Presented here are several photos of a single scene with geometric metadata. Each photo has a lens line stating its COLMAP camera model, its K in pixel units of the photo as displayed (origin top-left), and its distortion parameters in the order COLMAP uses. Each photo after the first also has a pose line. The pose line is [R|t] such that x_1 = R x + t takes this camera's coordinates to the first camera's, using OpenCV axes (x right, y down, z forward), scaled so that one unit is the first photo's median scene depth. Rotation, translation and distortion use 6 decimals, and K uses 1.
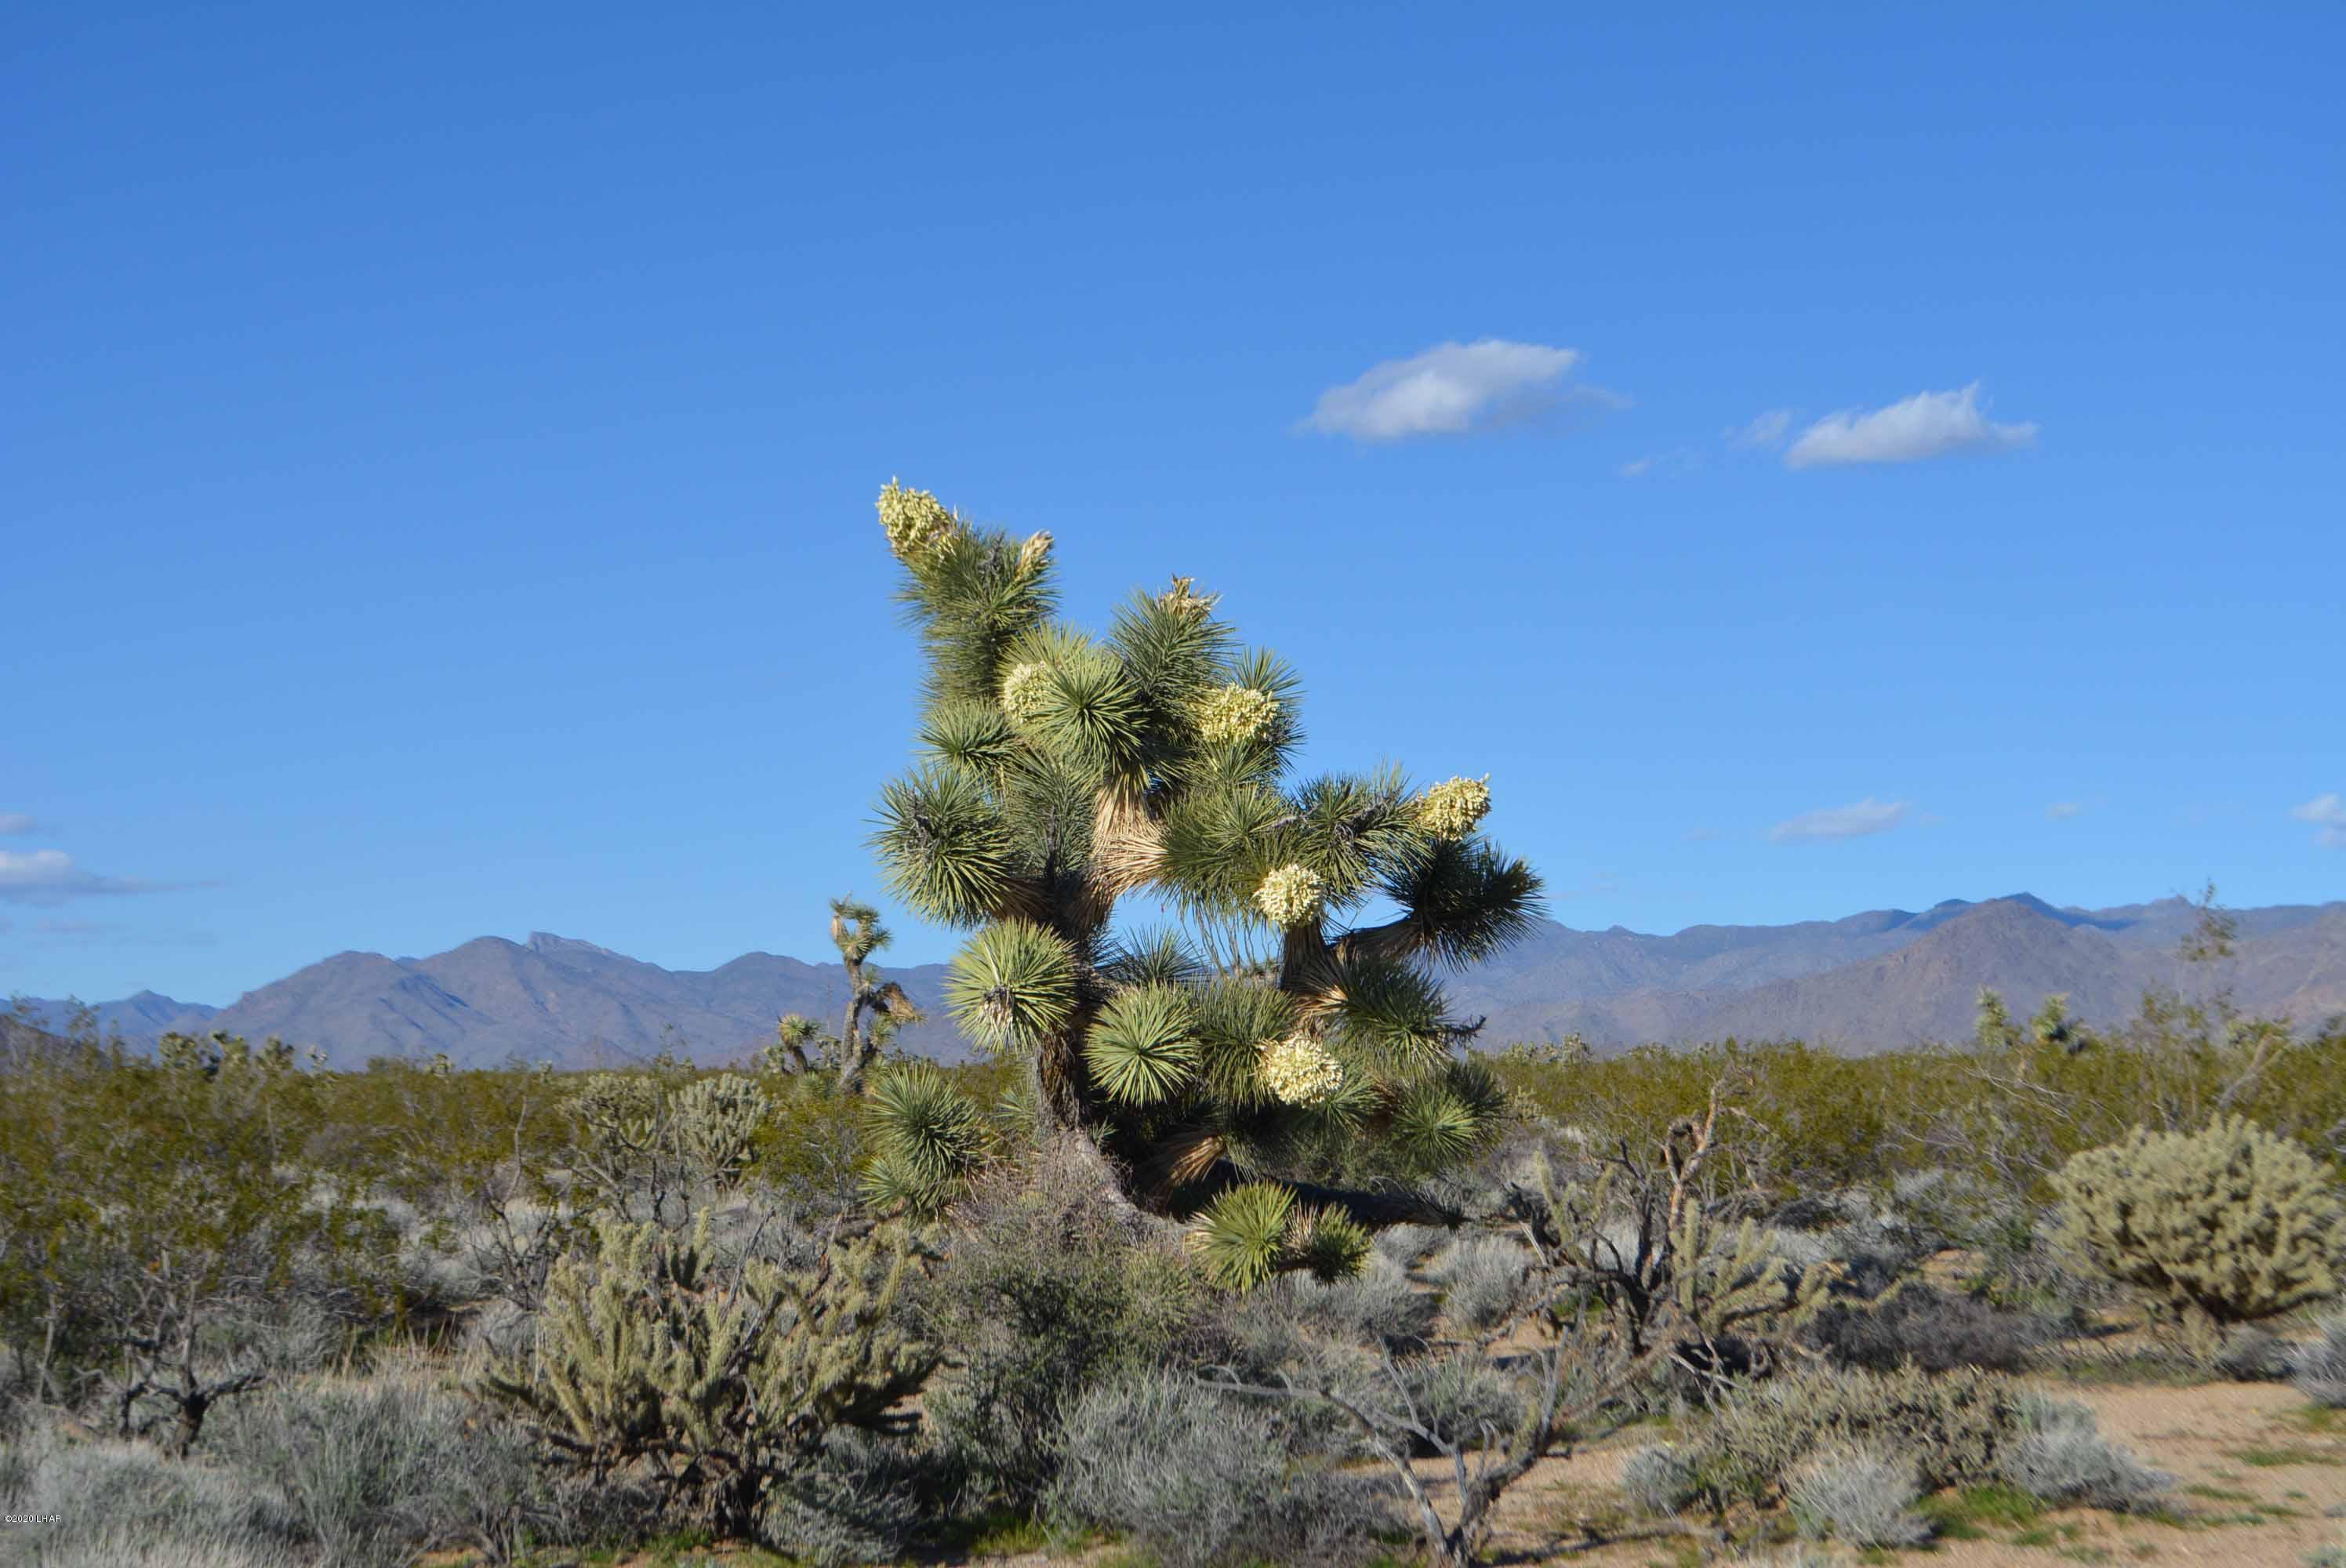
lens RADIAL K [[4001.1, 0, 1194.3], [0, 4001.1, 788.7], [0, 0, 1]] dist [0.008080, 0.050794]
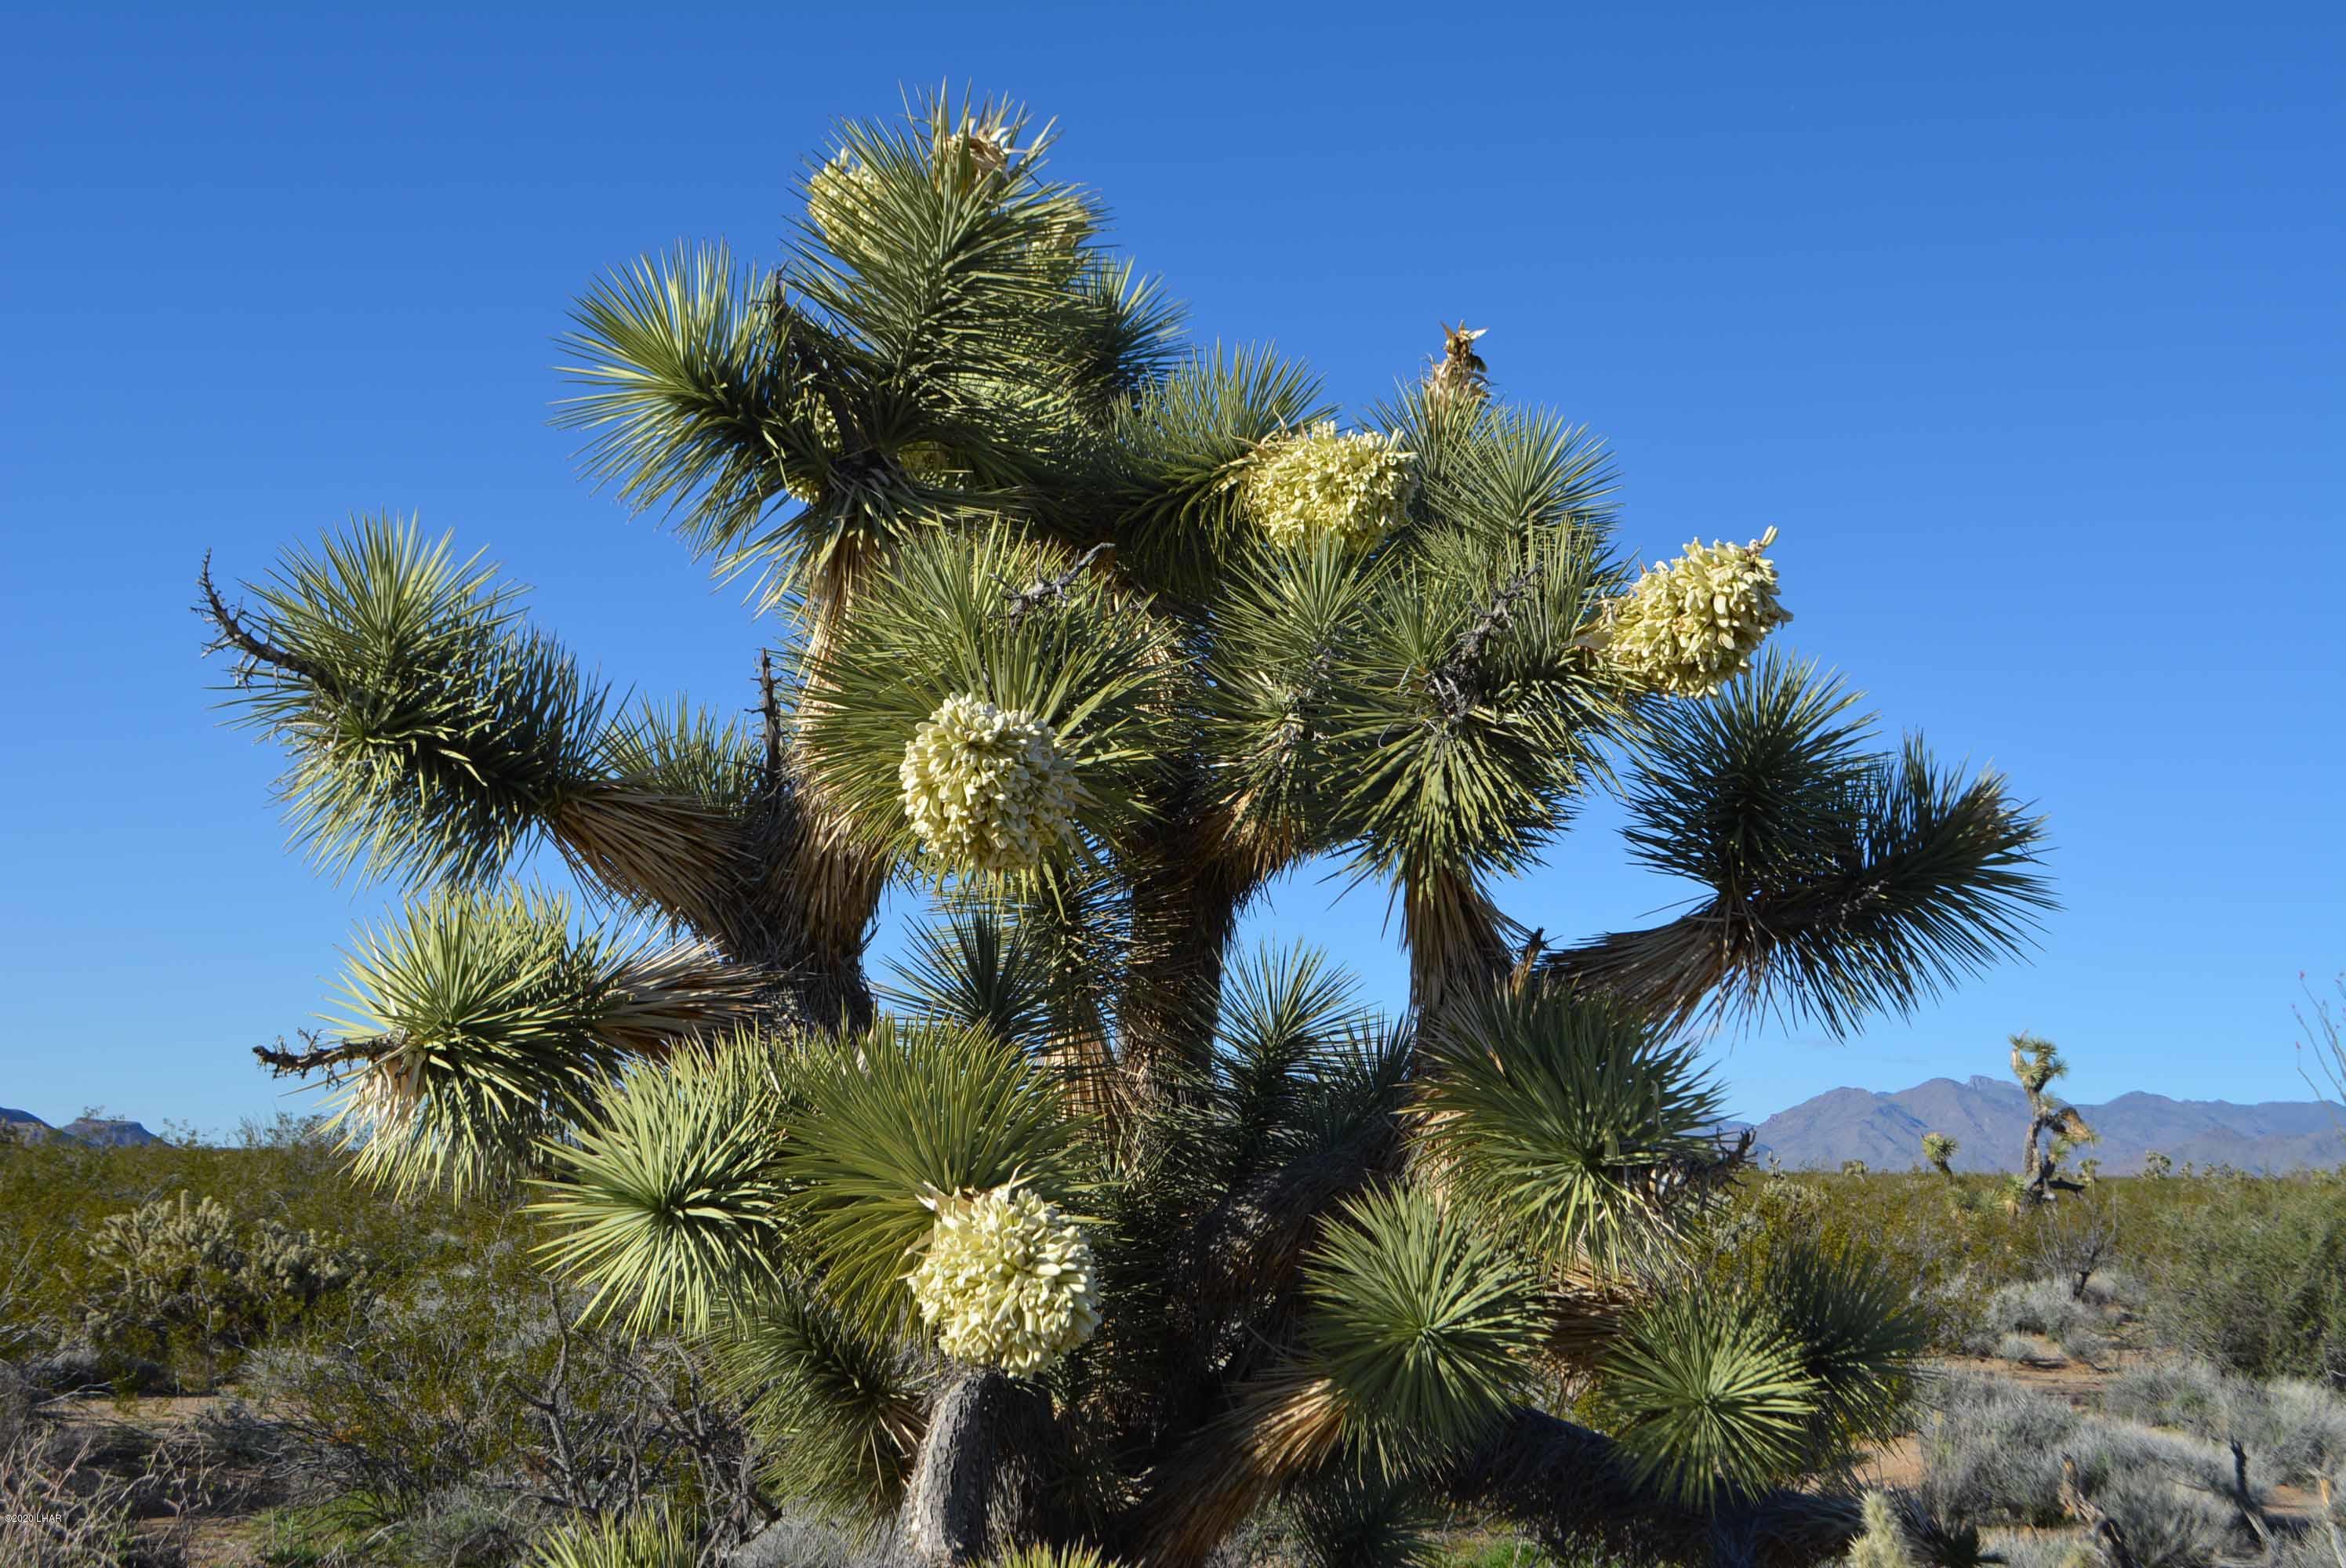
lens RADIAL K [[2680.7, 0, 1173.0], [0, 2680.7, 784.0], [0, 0, 1]] dist [-0.013286, -0.020450]
pose [[0.897515, -0.035944, -0.439516, 0.136957], [0.004167, 0.997319, -0.073052, 0.041412], [0.440963, 0.063734, 0.895259, 0.732555]]
